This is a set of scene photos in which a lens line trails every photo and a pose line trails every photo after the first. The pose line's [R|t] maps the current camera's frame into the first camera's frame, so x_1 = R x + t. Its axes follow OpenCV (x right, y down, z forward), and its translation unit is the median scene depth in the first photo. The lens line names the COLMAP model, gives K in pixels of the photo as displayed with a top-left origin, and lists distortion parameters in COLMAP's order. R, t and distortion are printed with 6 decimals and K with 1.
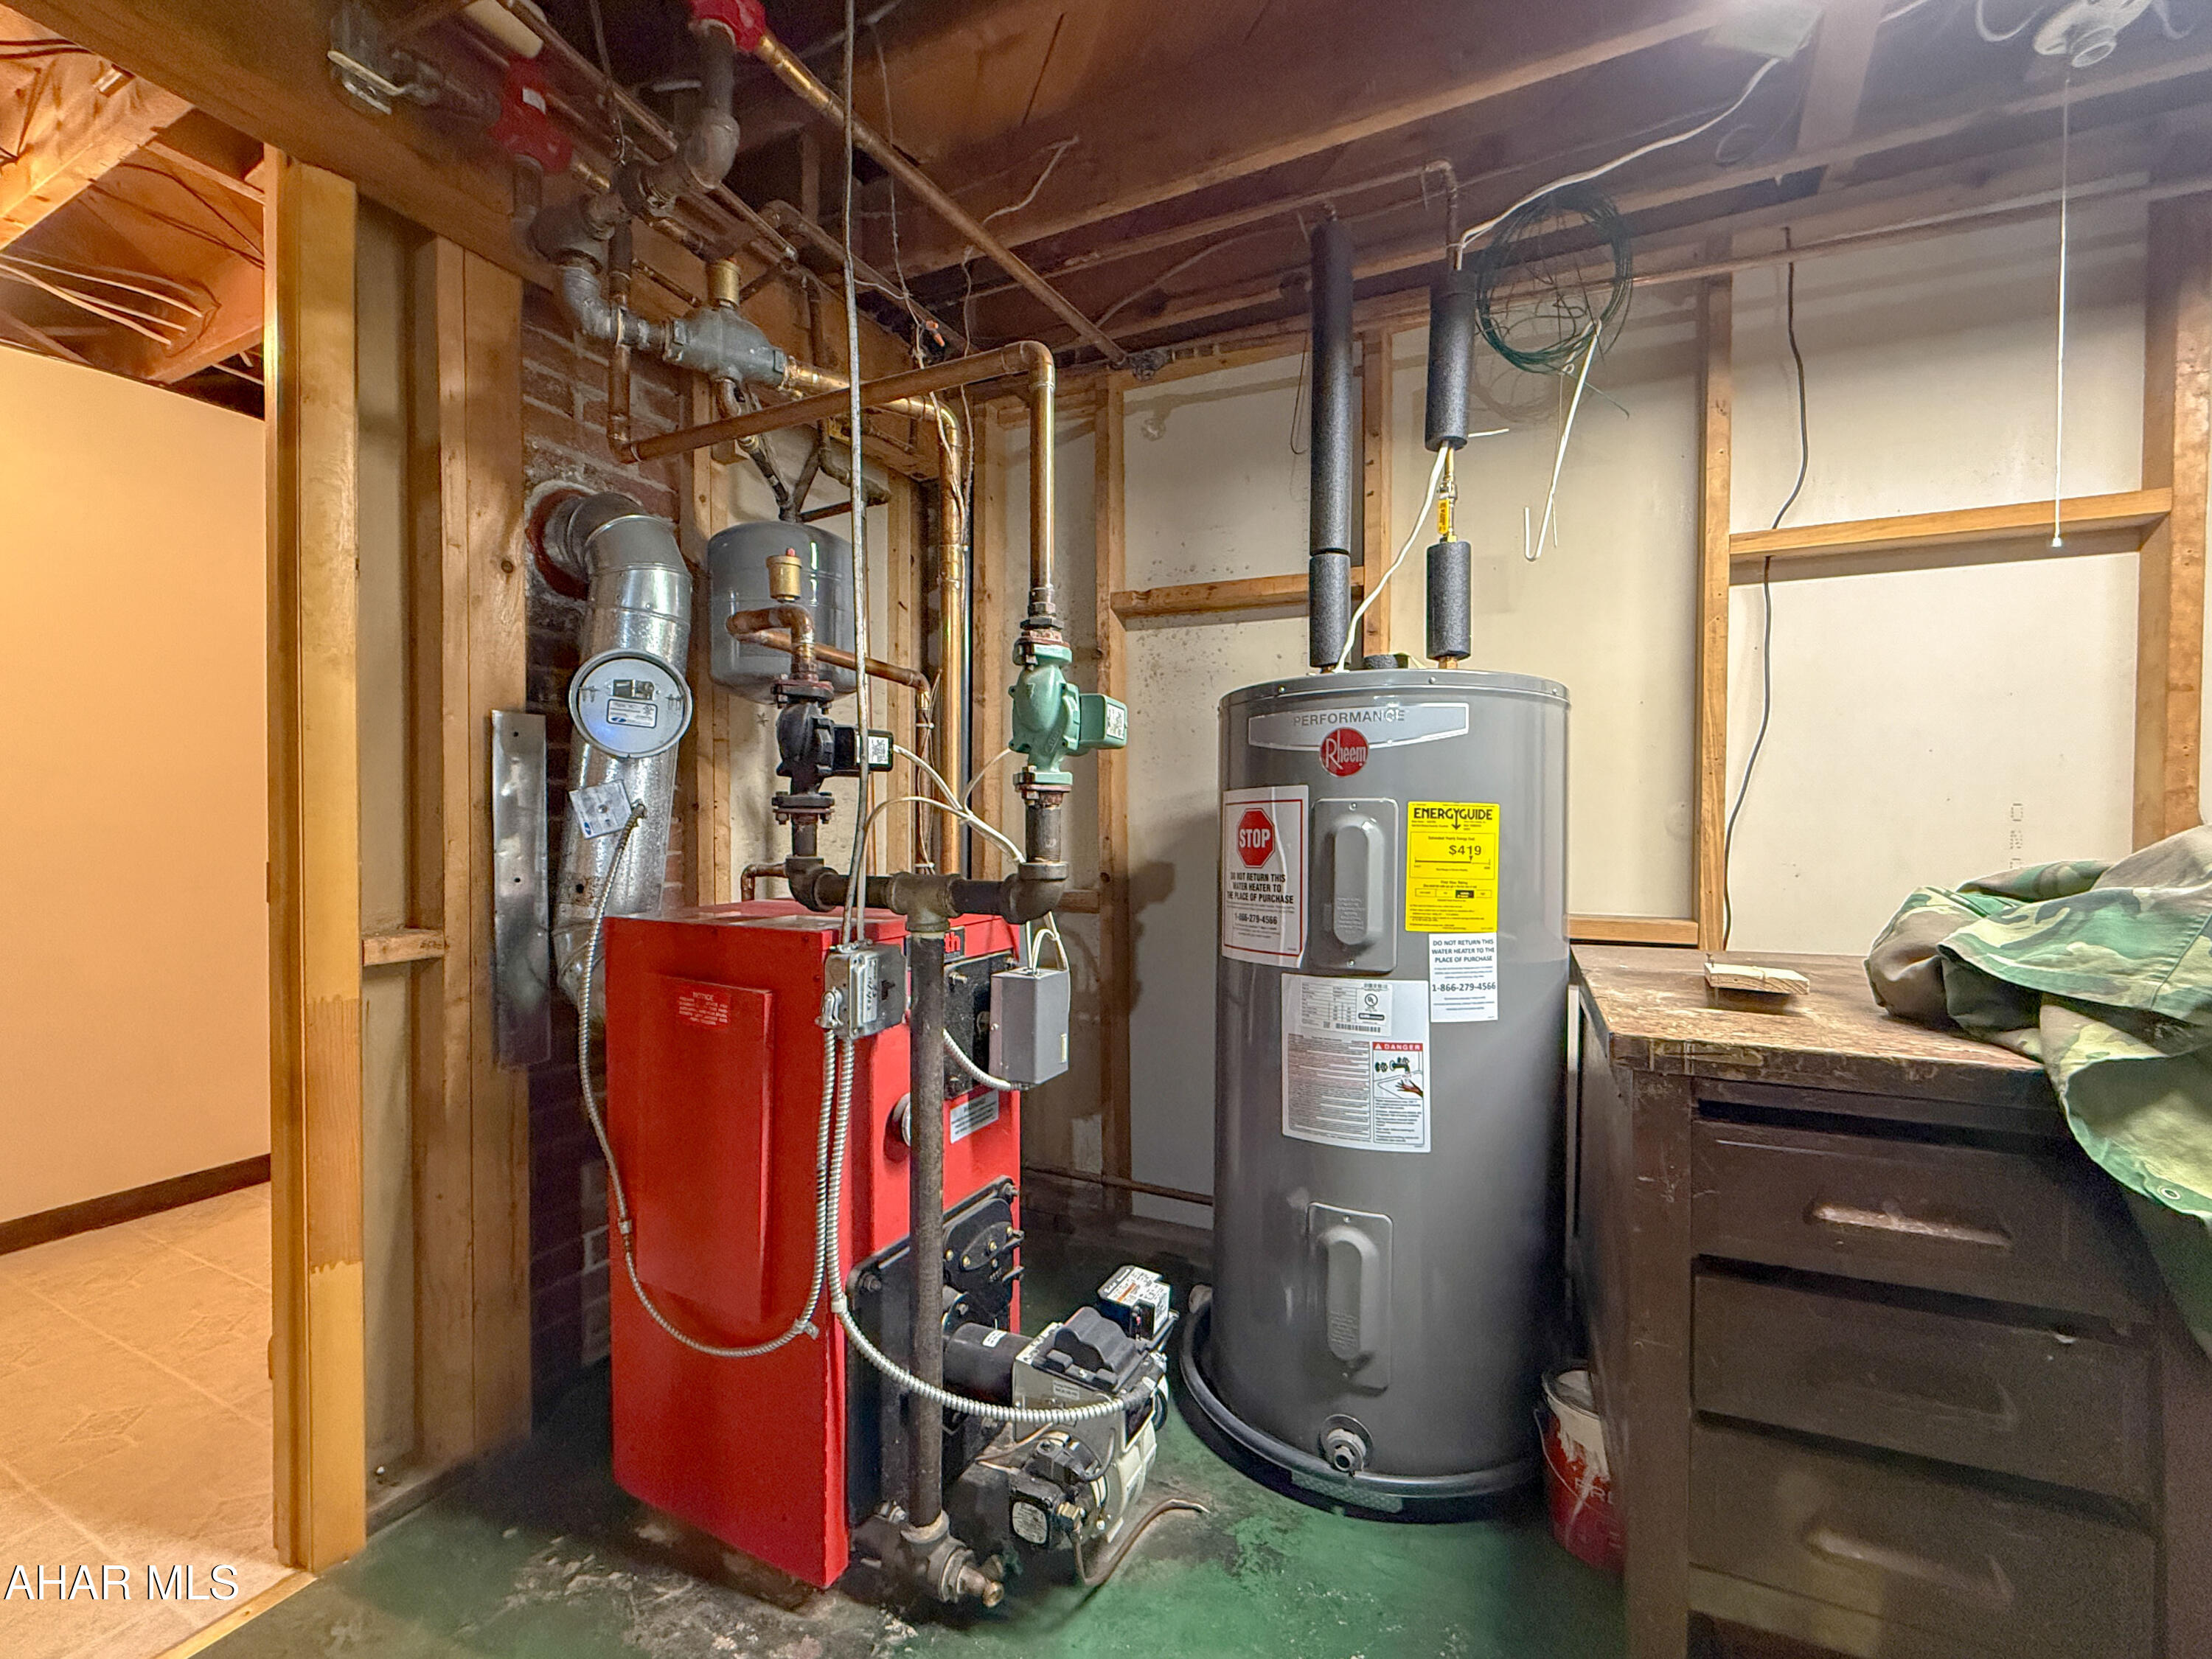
lens RADIAL K [[954.9, 0, 1109.1], [0, 954.9, 830.0], [0, 0, 1]] dist [0.000366, -0.000087]
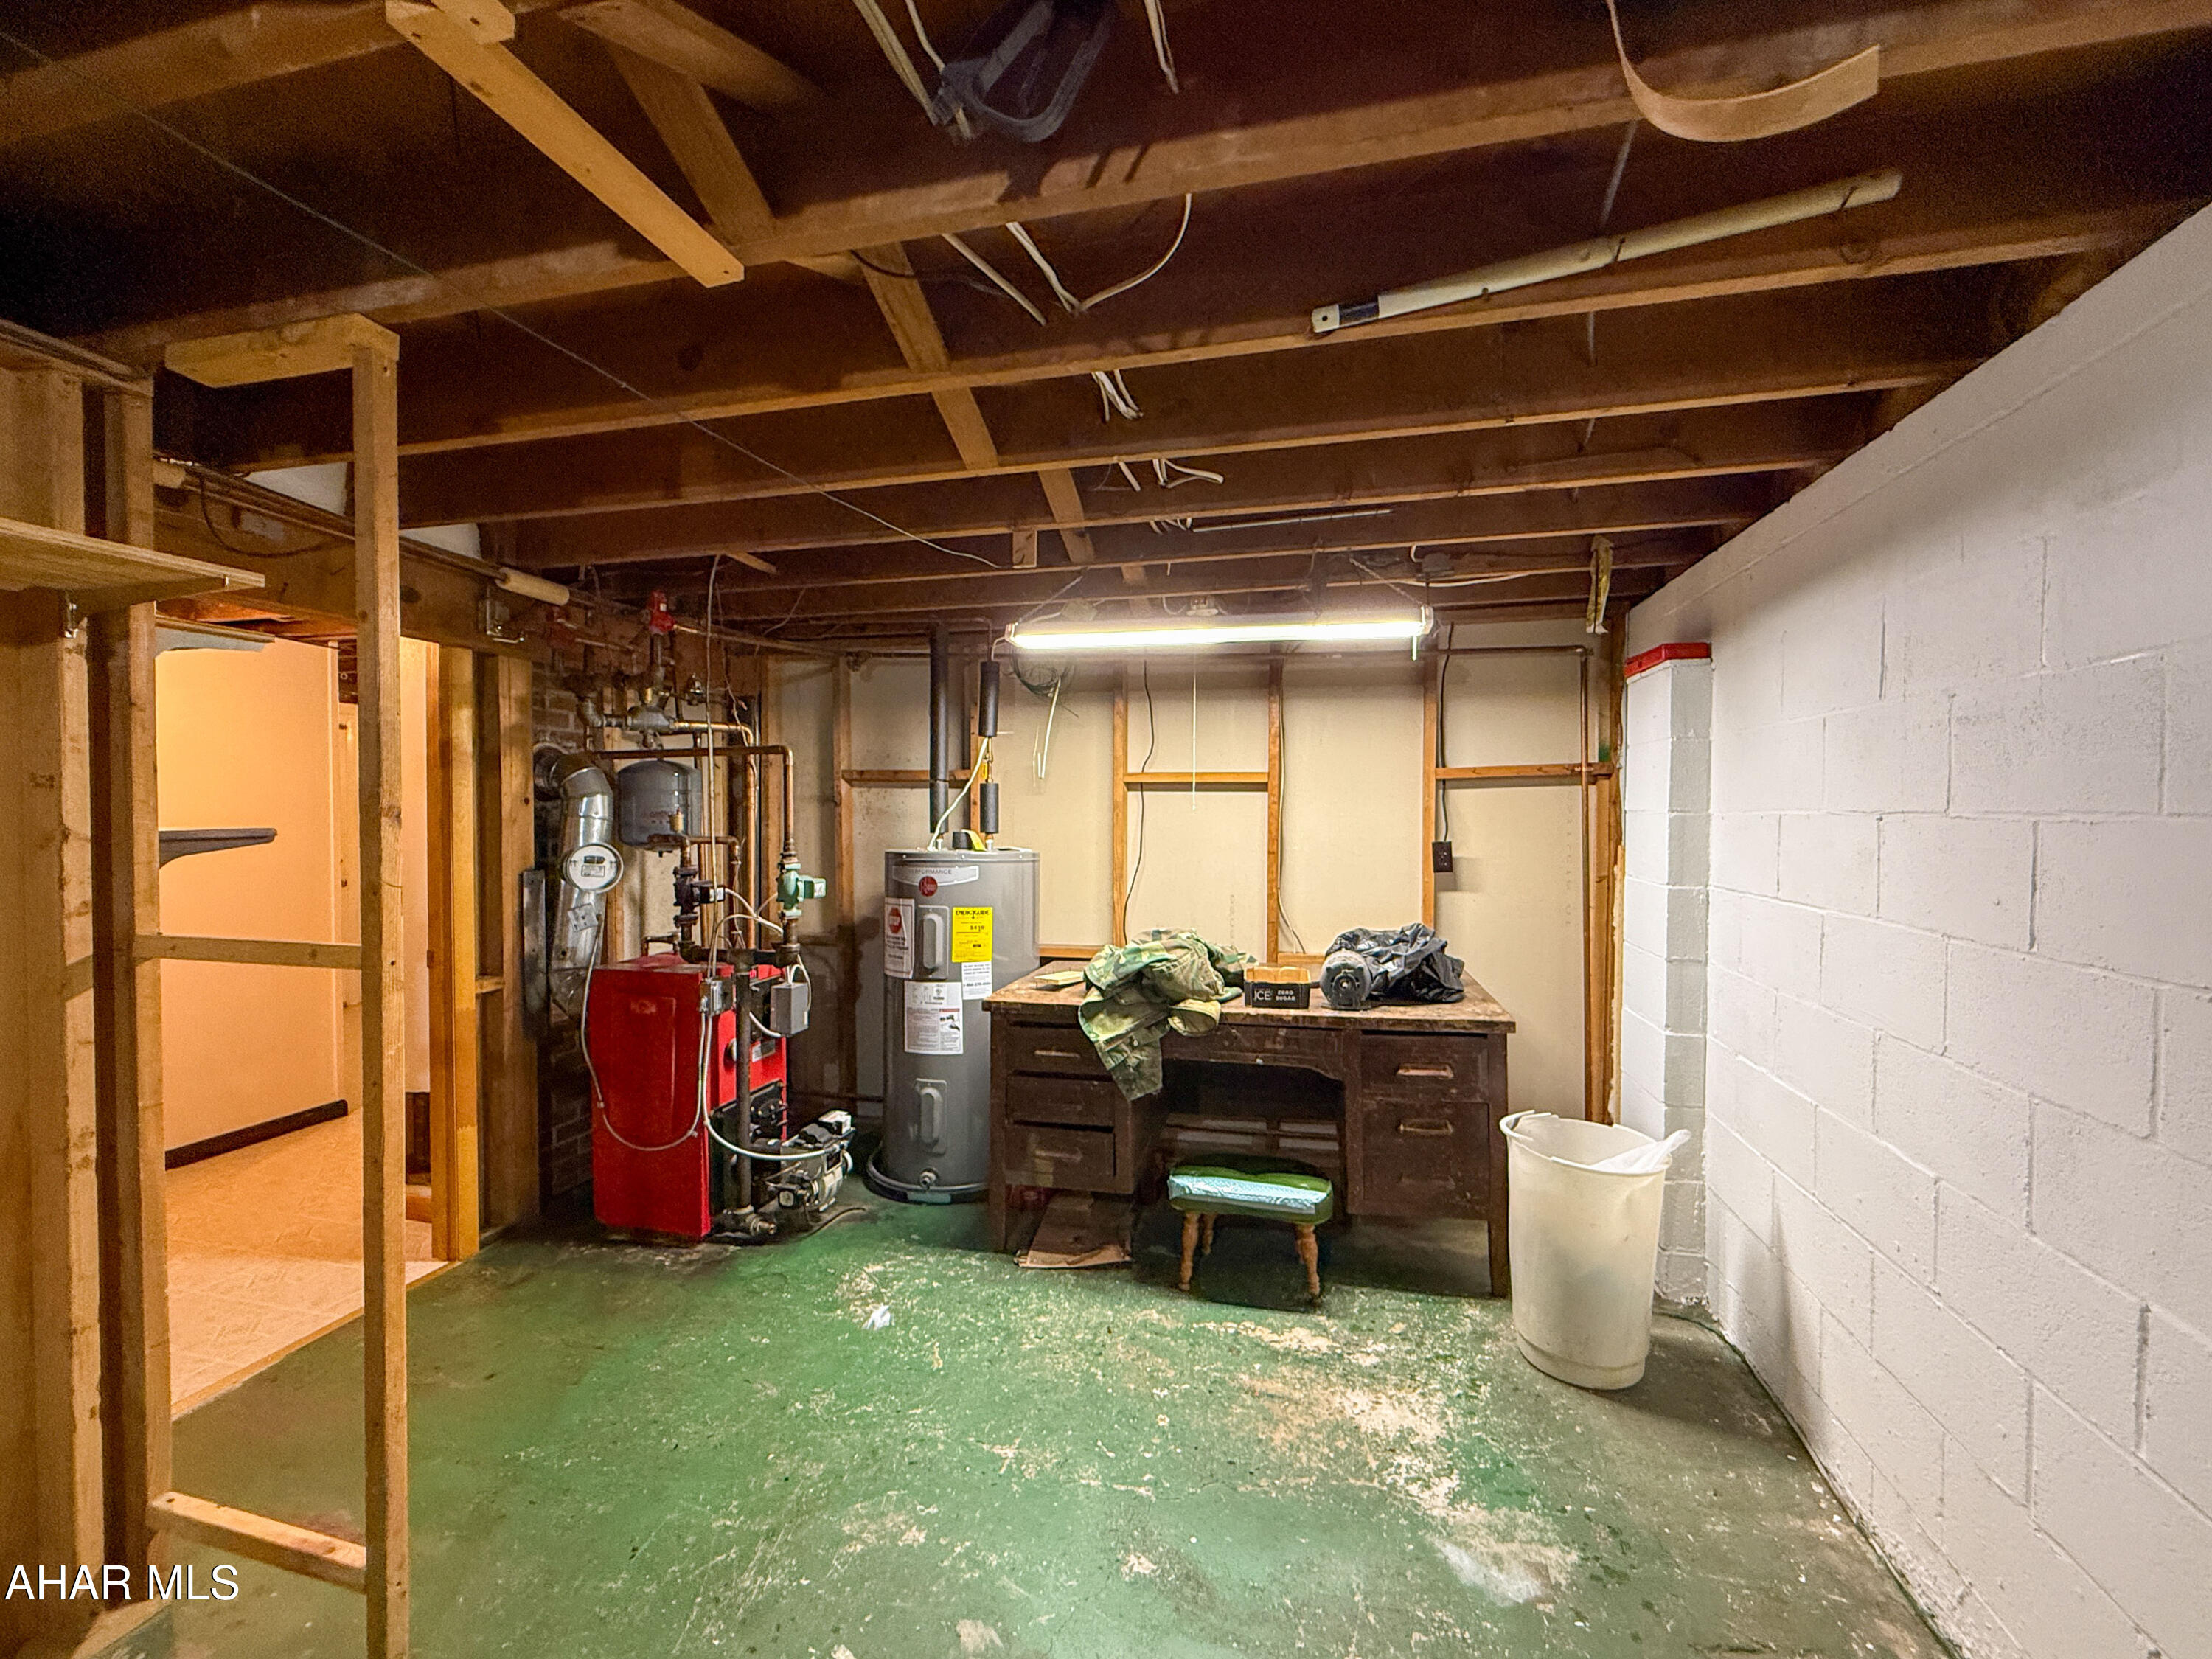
lens RADIAL K [[954.9, 0, 1103.5], [0, 954.9, 830.0], [0, 0, 1]] dist [0.000366, -0.000087]
pose [[0.980020, -0.006688, 0.198788, 0.207667], [0.004517, 0.999925, 0.011370, -0.249927], [-0.198849, -0.010245, 0.979977, -1.411934]]
